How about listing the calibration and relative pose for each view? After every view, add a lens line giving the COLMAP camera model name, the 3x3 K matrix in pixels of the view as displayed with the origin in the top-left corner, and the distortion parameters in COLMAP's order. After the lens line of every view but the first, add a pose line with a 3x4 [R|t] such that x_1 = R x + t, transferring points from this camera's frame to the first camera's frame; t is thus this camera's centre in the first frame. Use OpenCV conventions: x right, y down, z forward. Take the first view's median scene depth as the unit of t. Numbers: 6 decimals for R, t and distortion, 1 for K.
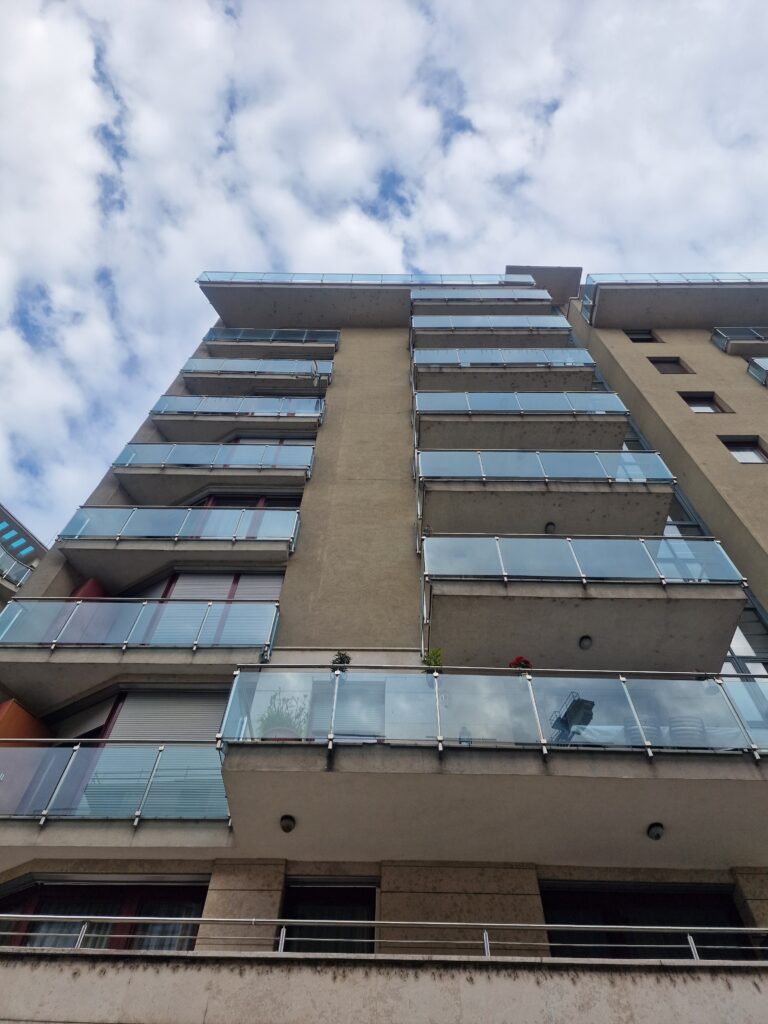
lens RADIAL K [[622.9, 0, 384.0], [0, 622.9, 512.0], [0, 0, 1]] dist [0.073141, -0.056906]
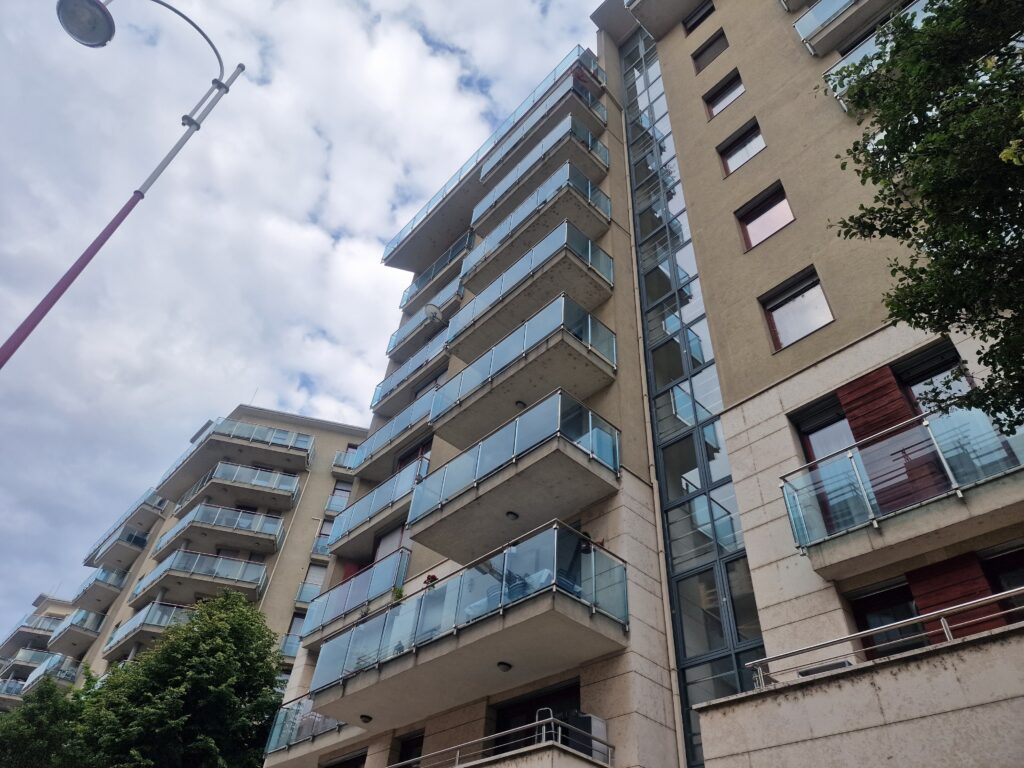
lens RADIAL K [[622.9, 0, 512.0], [0, 622.9, 384.0], [0, 0, 1]] dist [0.073141, -0.056906]
pose [[0.687874, -0.498012, -0.528028, 0.933399], [0.578998, 0.815198, -0.014585, -0.001141], [0.437711, -0.295695, 0.849102, -0.024813]]
